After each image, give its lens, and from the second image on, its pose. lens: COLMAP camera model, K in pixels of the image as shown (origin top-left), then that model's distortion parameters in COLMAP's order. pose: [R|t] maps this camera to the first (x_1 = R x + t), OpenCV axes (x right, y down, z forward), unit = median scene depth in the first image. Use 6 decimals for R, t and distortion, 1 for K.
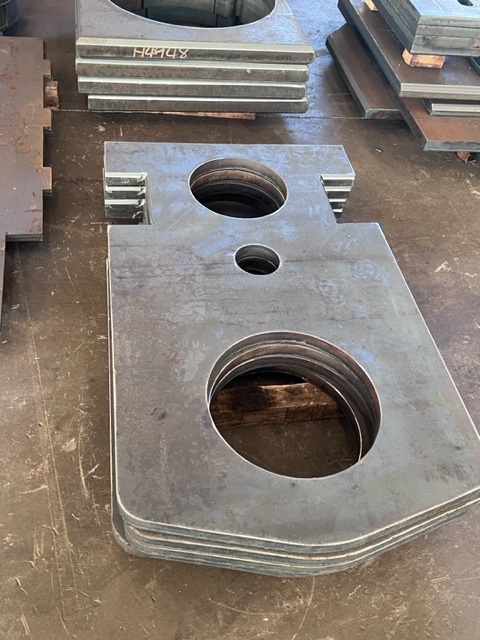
lens RADIAL K [[620.8, 0, 241.1], [0, 620.8, 318.2], [0, 0, 1]] dist [0.020328, 0.000000]
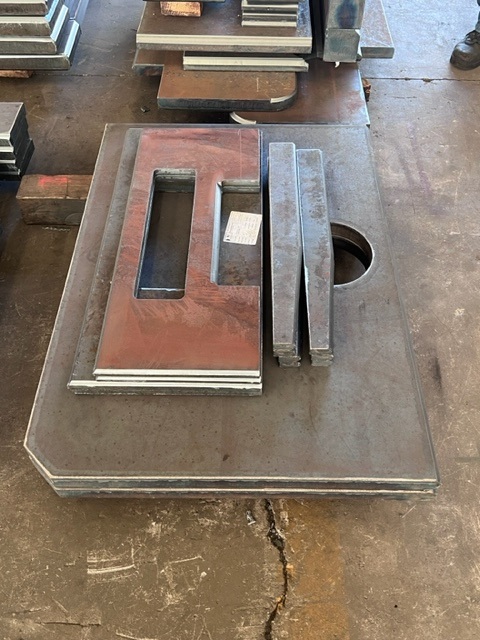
lens RADIAL K [[611.6, 0, 241.6], [0, 611.6, 308.4], [0, 0, 1]] dist [0.013138, 0.000000]
pose [[0.981535, 0.053568, -0.183627, 0.695542], [-0.046953, 0.998088, 0.040187, -0.025431], [0.185429, -0.030823, 0.982174, 0.163773]]
